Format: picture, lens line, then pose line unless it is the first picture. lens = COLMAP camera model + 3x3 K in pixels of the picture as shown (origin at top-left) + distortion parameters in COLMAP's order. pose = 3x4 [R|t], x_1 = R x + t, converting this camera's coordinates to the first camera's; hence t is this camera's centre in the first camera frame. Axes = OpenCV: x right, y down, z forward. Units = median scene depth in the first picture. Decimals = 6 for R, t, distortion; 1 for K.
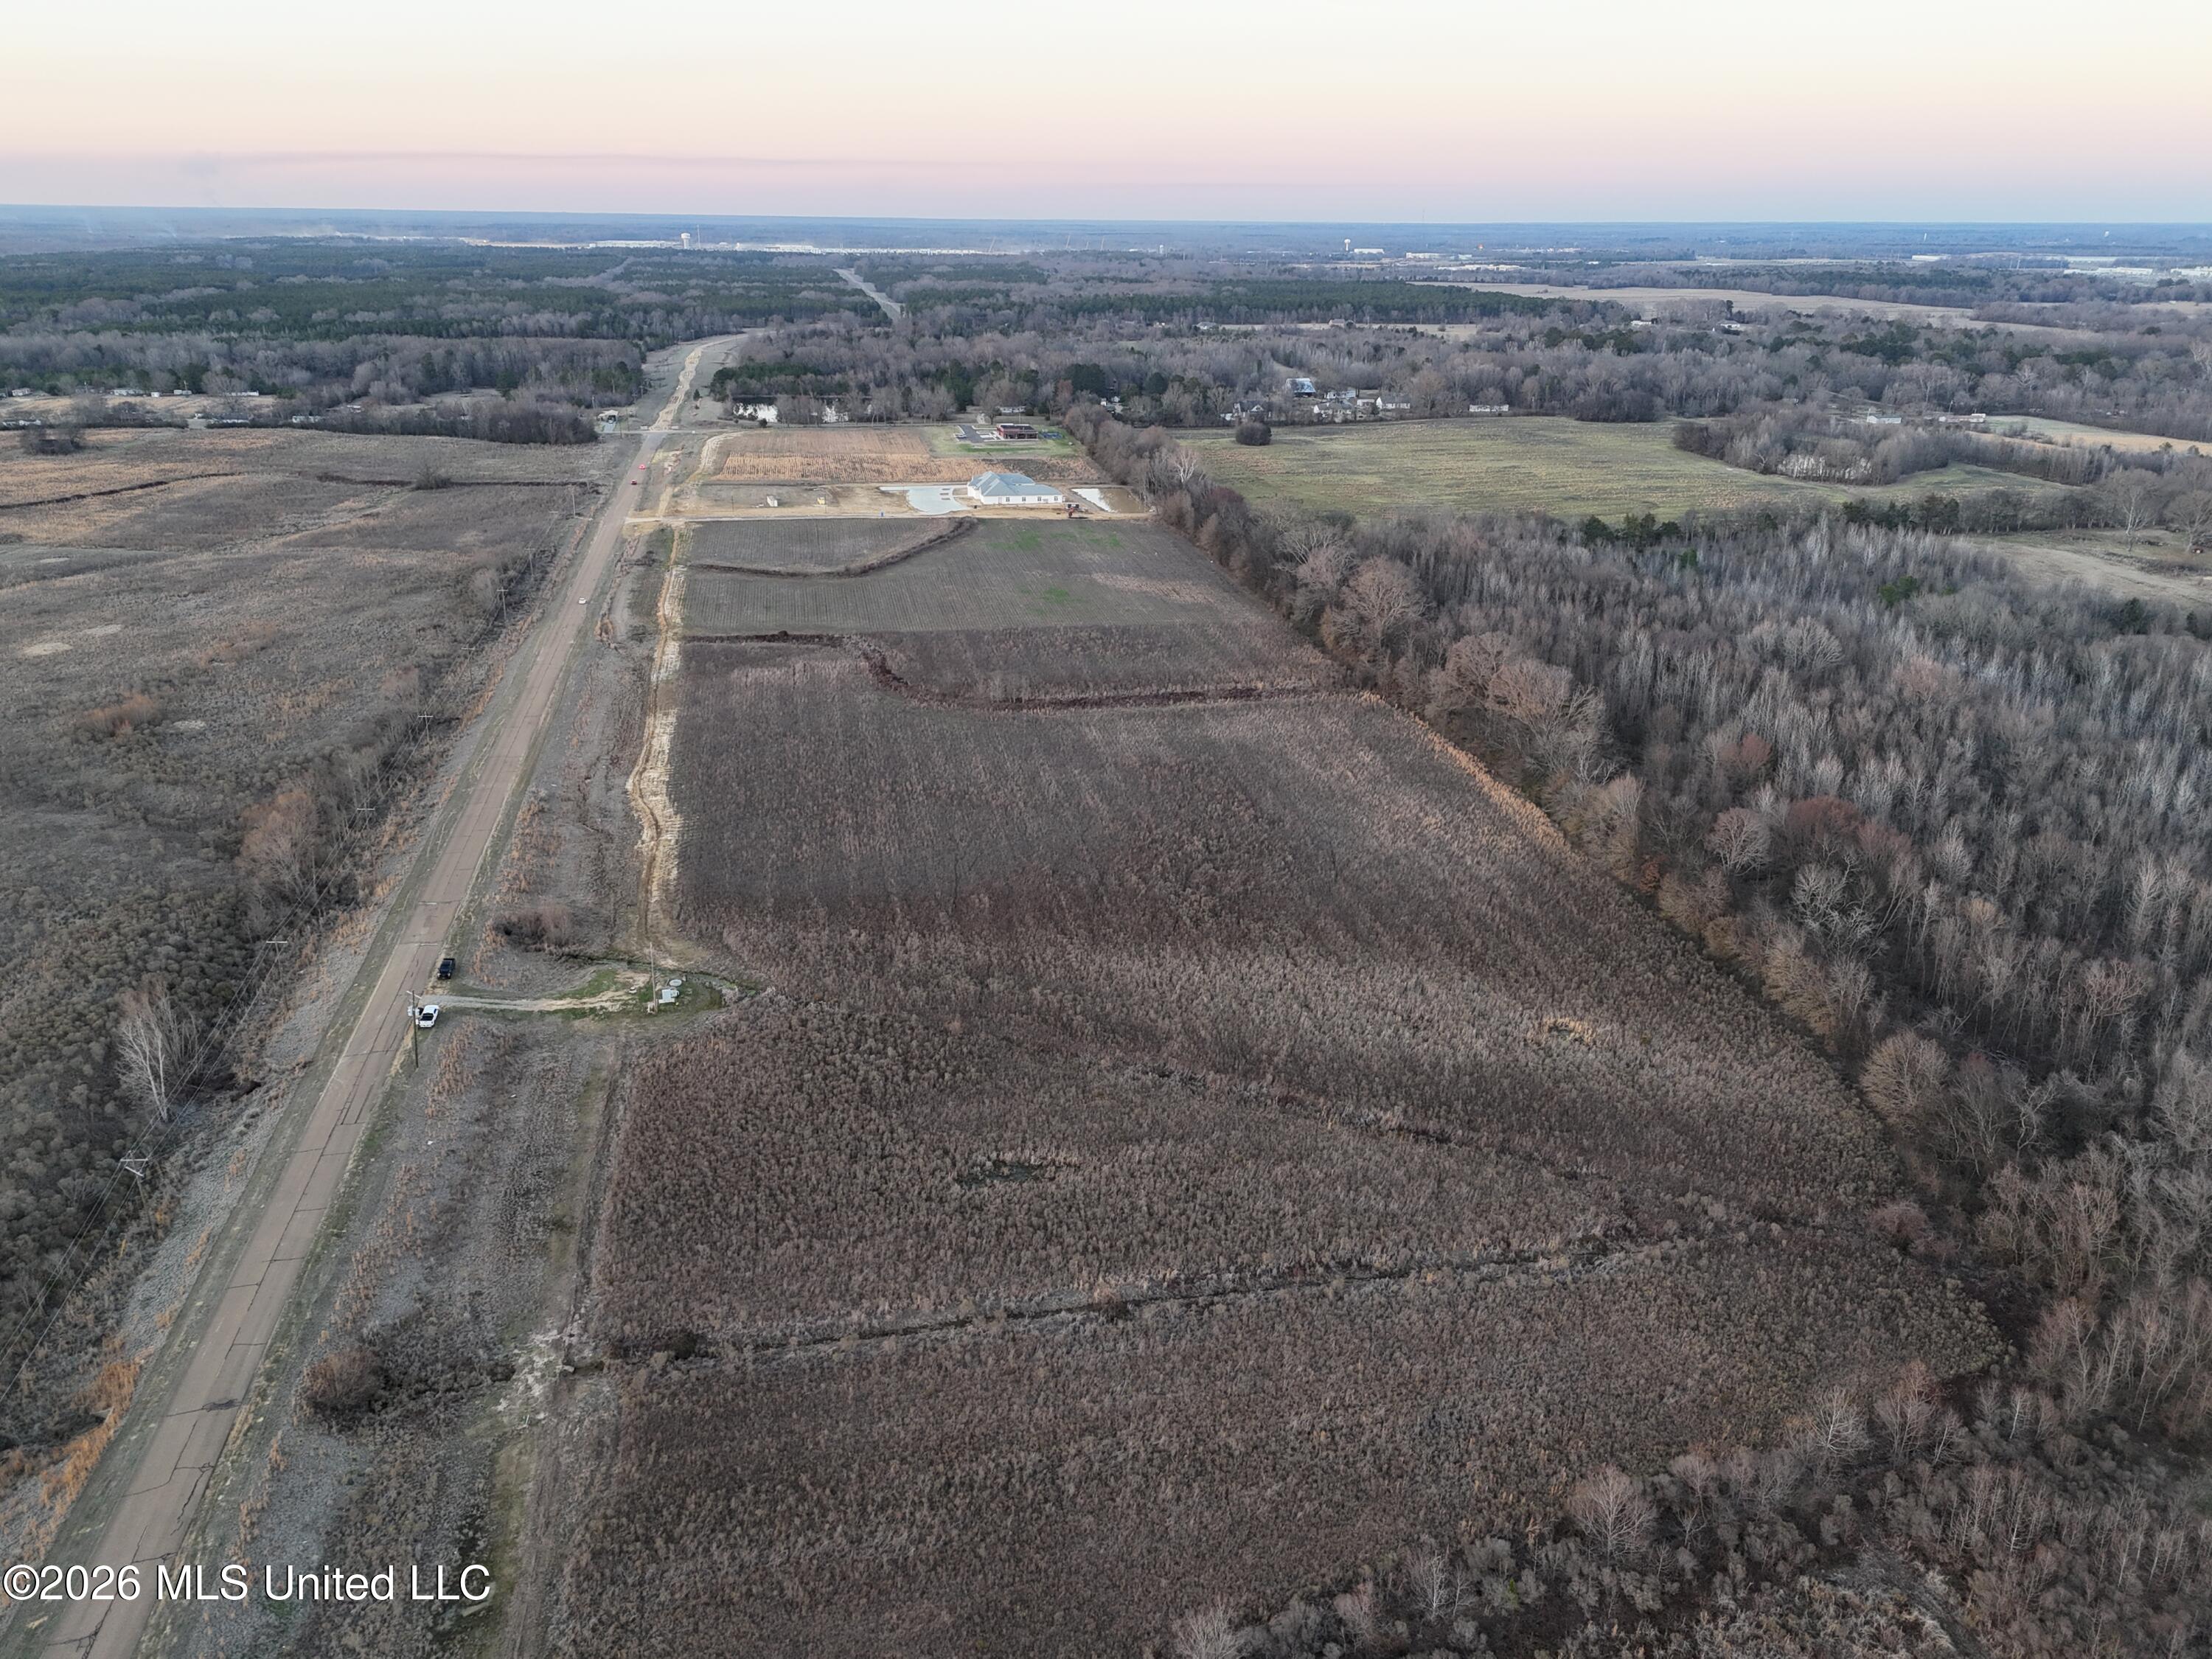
lens RADIAL K [[1620.1, 0, 1101.0], [0, 1620.1, 822.6], [0, 0, 1]] dist [0.077675, -0.071054]
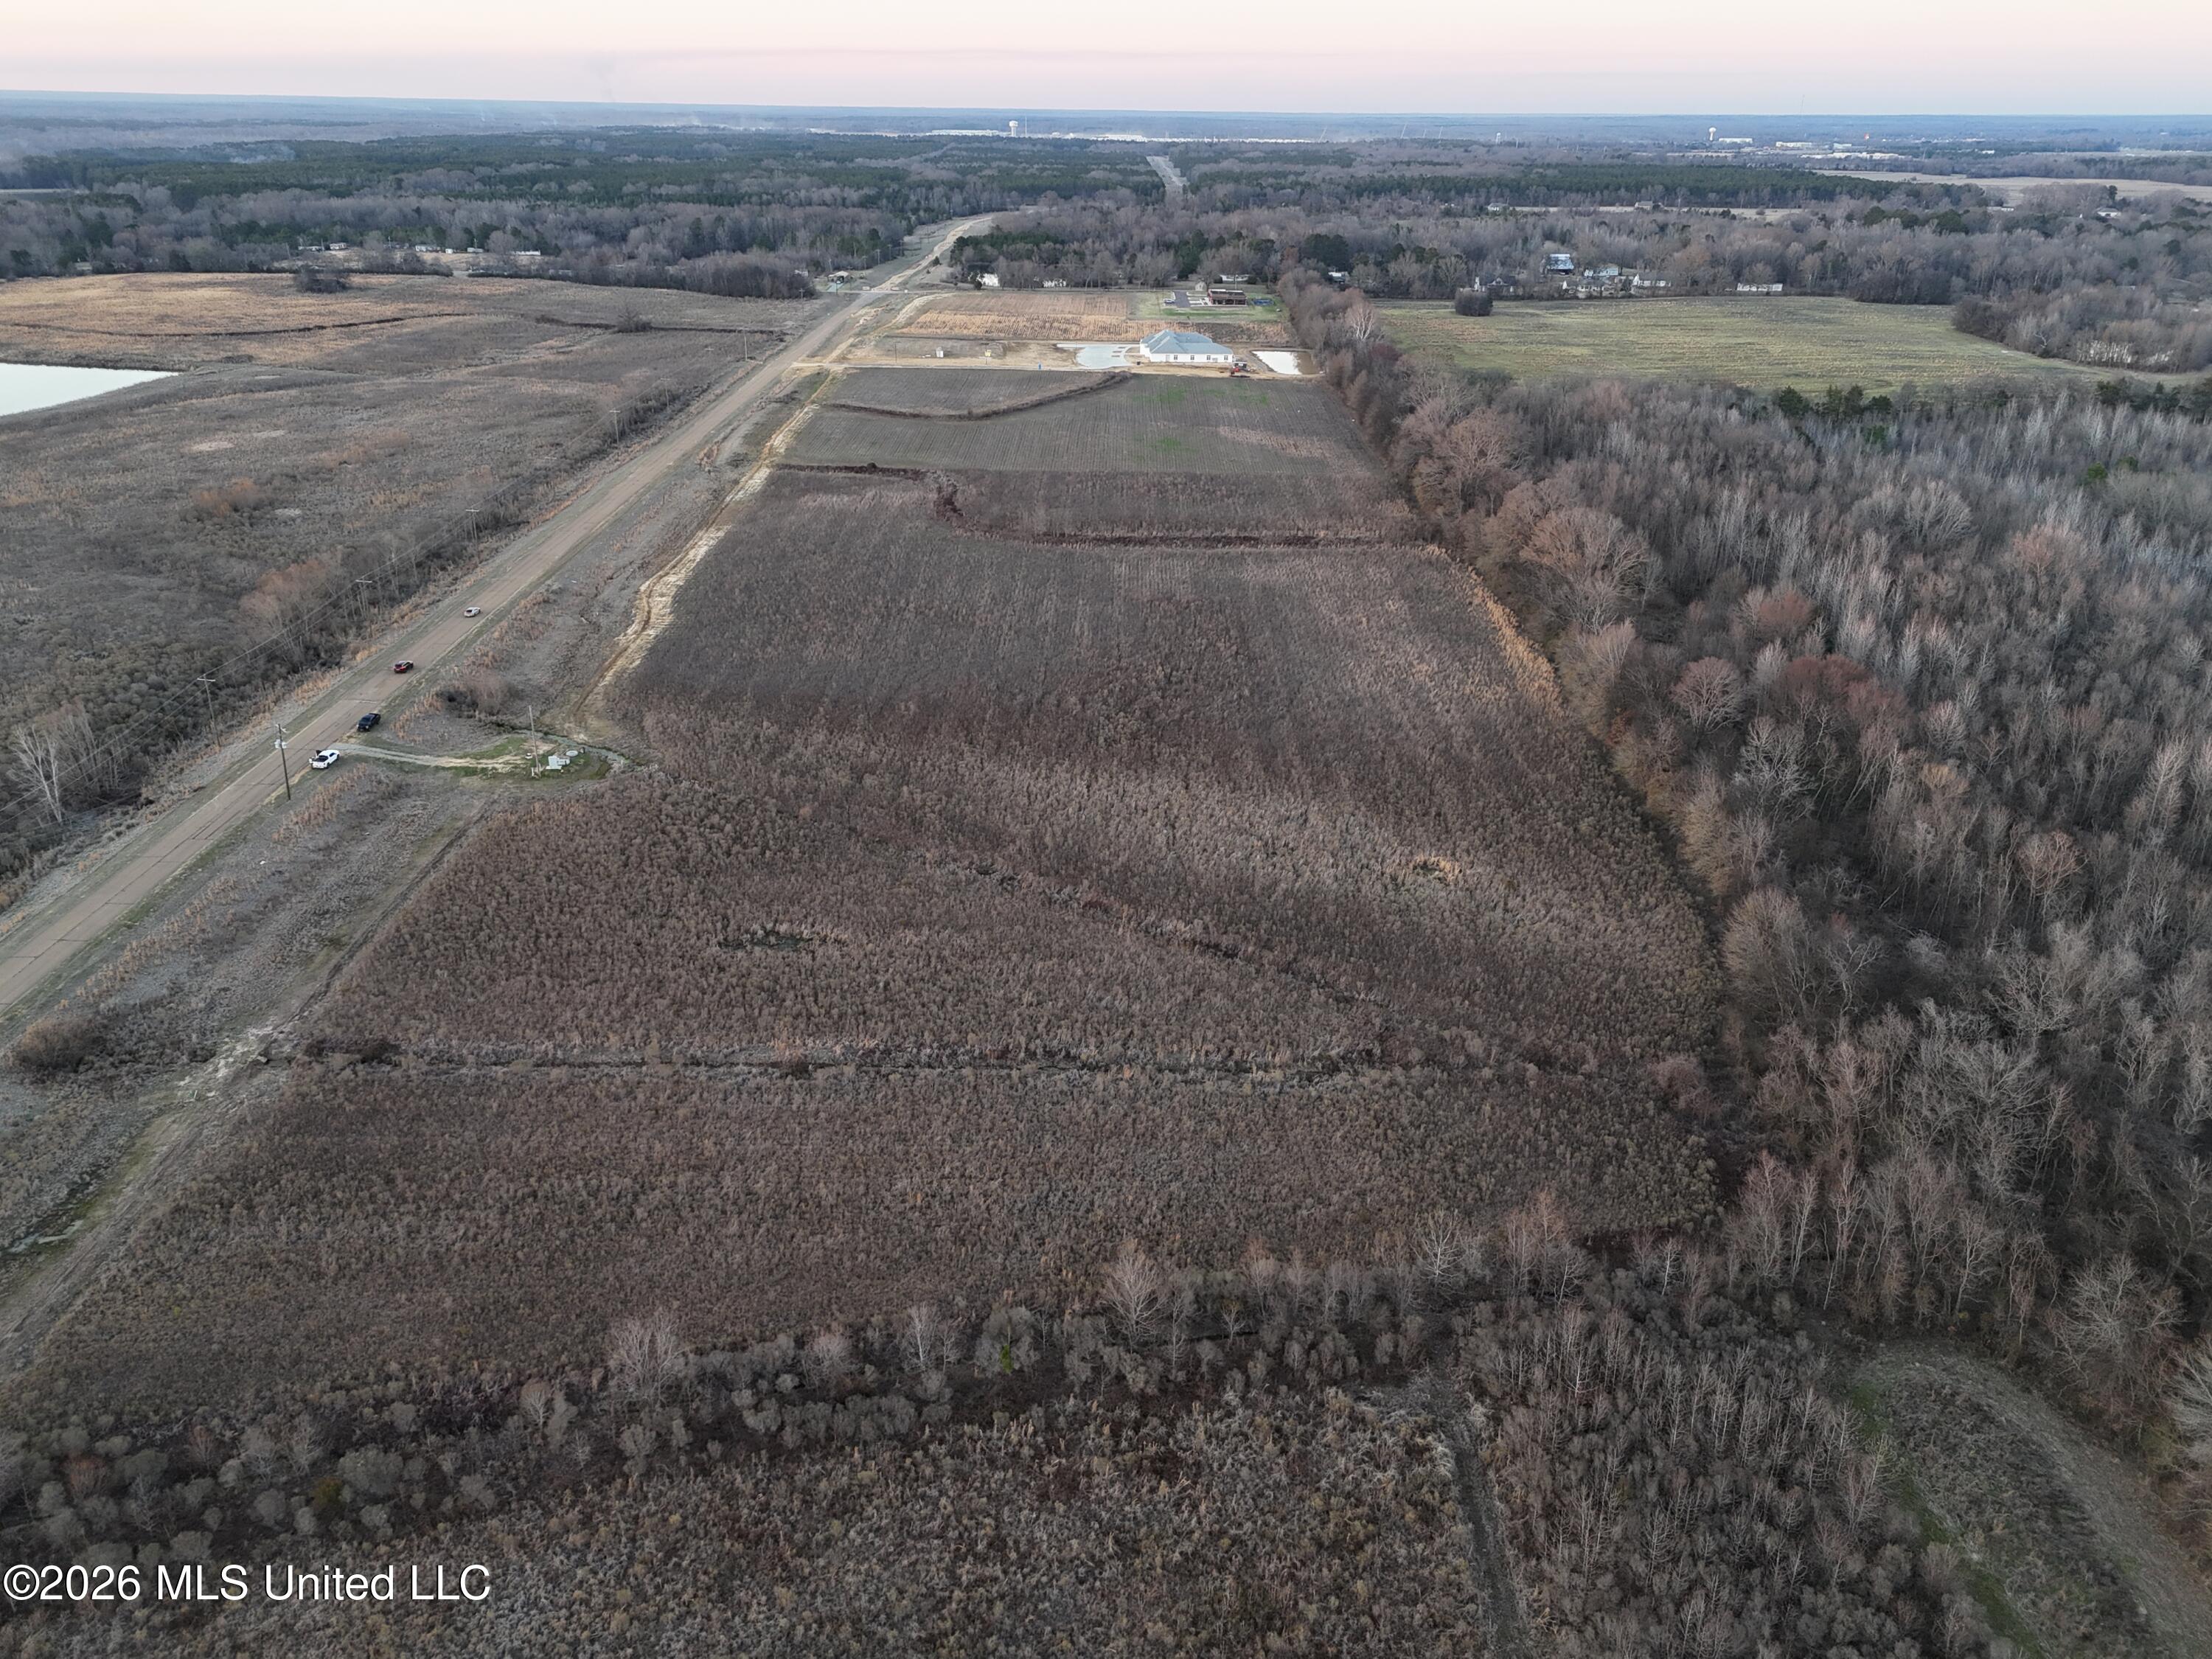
lens RADIAL K [[1620.1, 0, 1120.4], [0, 1620.1, 830.5], [0, 0, 1]] dist [0.077675, -0.071054]
pose [[0.980110, 0.081823, -0.180801, 0.212522], [-0.071706, 0.995509, 0.061814, 0.047159], [0.185047, -0.047620, 0.981575, 0.047021]]
